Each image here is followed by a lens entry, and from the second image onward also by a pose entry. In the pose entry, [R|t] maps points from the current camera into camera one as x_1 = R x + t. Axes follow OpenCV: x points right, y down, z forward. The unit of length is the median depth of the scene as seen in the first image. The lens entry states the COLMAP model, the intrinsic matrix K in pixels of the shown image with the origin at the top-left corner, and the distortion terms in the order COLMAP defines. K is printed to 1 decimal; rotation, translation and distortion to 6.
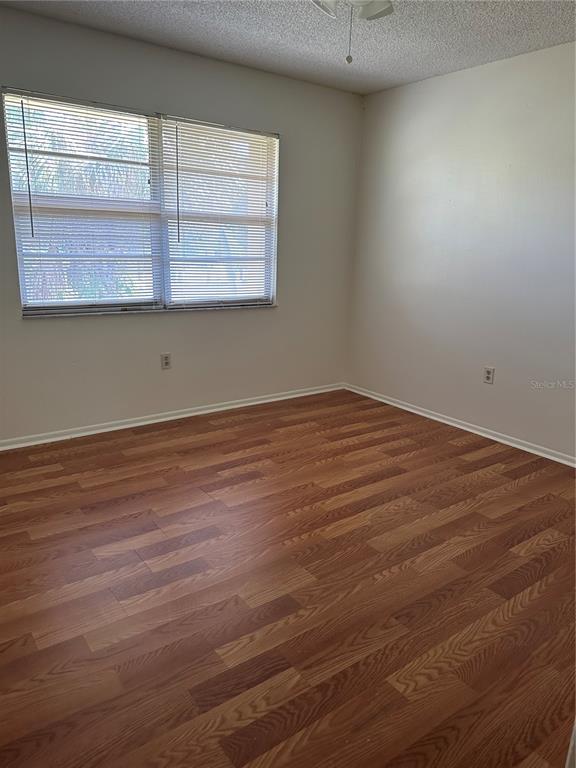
lens RADIAL K [[548.4, 0, 288.0], [0, 548.4, 384.0], [0, 0, 1]] dist [0.066105, -0.086442]
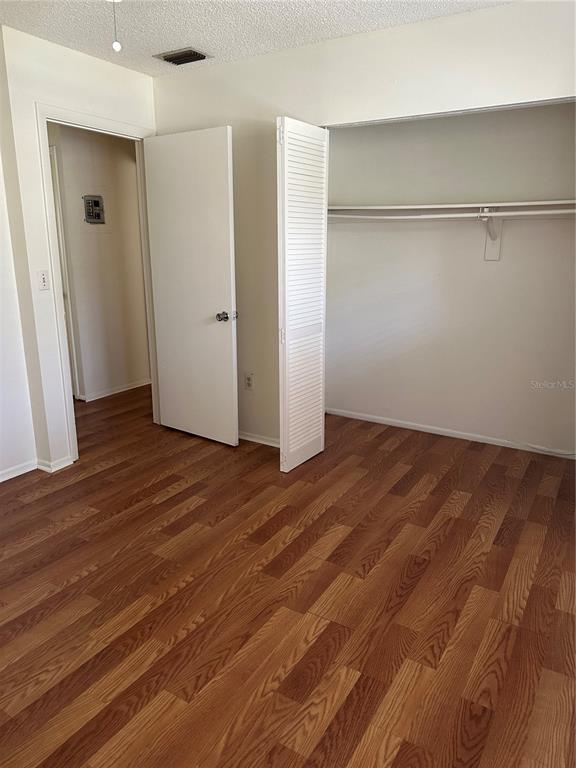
lens RADIAL K [[548.4, 0, 288.0], [0, 548.4, 384.0], [0, 0, 1]] dist [0.066105, -0.086442]
pose [[-0.927127, 0.053385, -0.370925, 0.165354], [-0.132637, 0.878984, 0.458033, -0.429108], [0.350489, 0.473854, -0.807849, 1.566510]]
